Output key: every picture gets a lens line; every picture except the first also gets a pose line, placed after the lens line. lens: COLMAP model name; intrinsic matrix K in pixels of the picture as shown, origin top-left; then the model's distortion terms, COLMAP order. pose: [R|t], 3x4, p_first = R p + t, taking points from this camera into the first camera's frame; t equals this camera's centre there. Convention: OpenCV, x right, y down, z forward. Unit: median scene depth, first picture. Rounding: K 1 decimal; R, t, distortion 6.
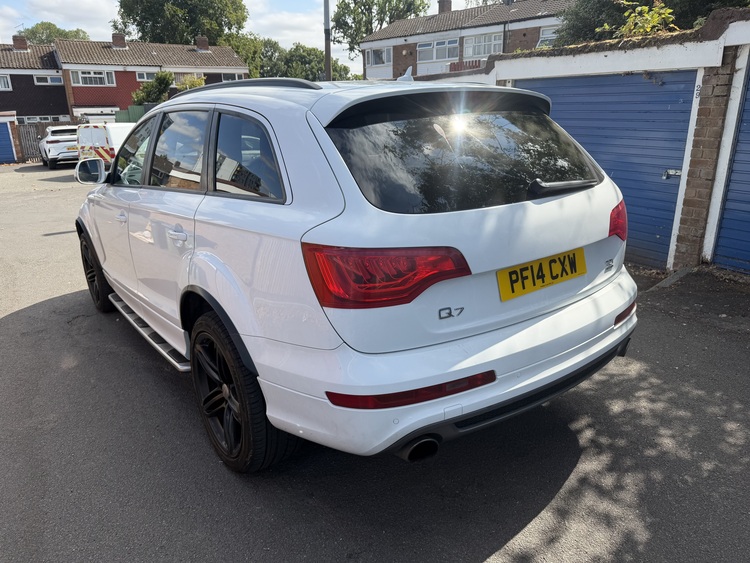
lens RADIAL K [[562.8, 0, 375.0], [0, 562.8, 281.5], [0, 0, 1]] dist [0.019883, -0.015719]
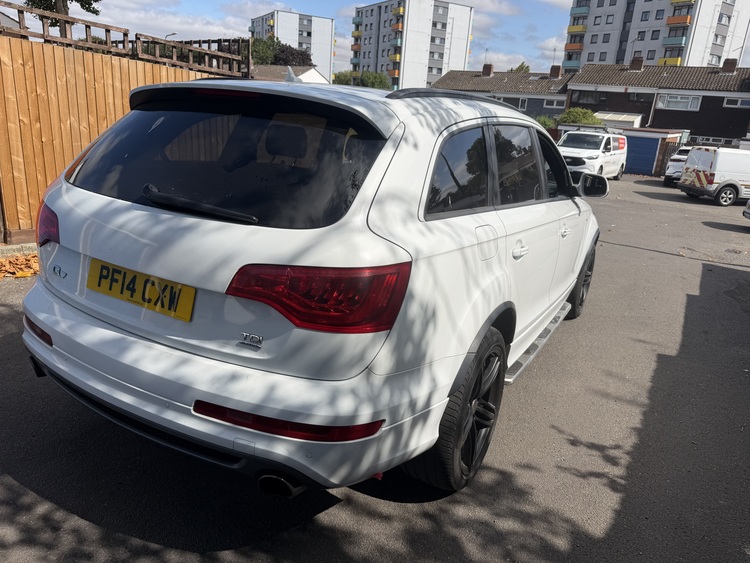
lens RADIAL K [[562.8, 0, 375.0], [0, 562.8, 281.5], [0, 0, 1]] dist [0.019883, -0.015719]
pose [[0.378964, 0.317840, -0.869117, 0.139628], [-0.351314, 0.918272, 0.182632, -0.036611], [0.856133, 0.236122, 0.459654, 0.106403]]
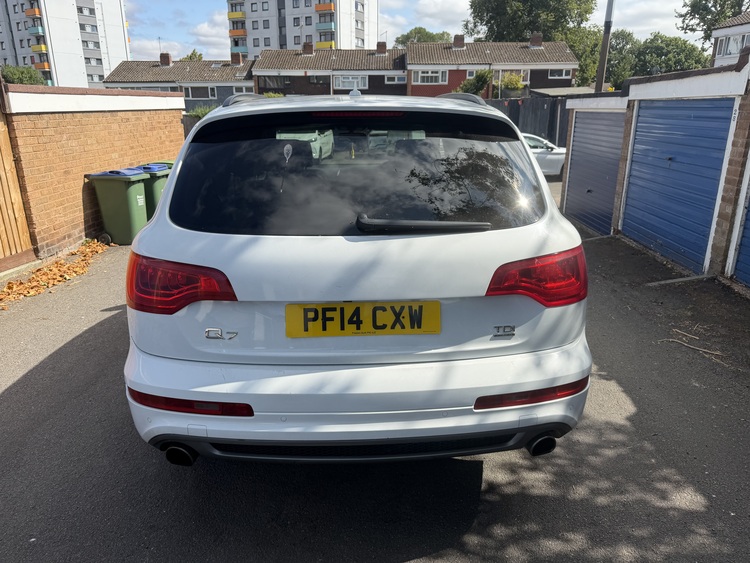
lens RADIAL K [[562.8, 0, 375.0], [0, 562.8, 281.5], [0, 0, 1]] dist [0.019883, -0.015719]
pose [[0.818484, 0.185035, -0.543917, 0.091092], [-0.180158, 0.981628, 0.062839, -0.015272], [0.545552, 0.046559, 0.836783, 0.032304]]
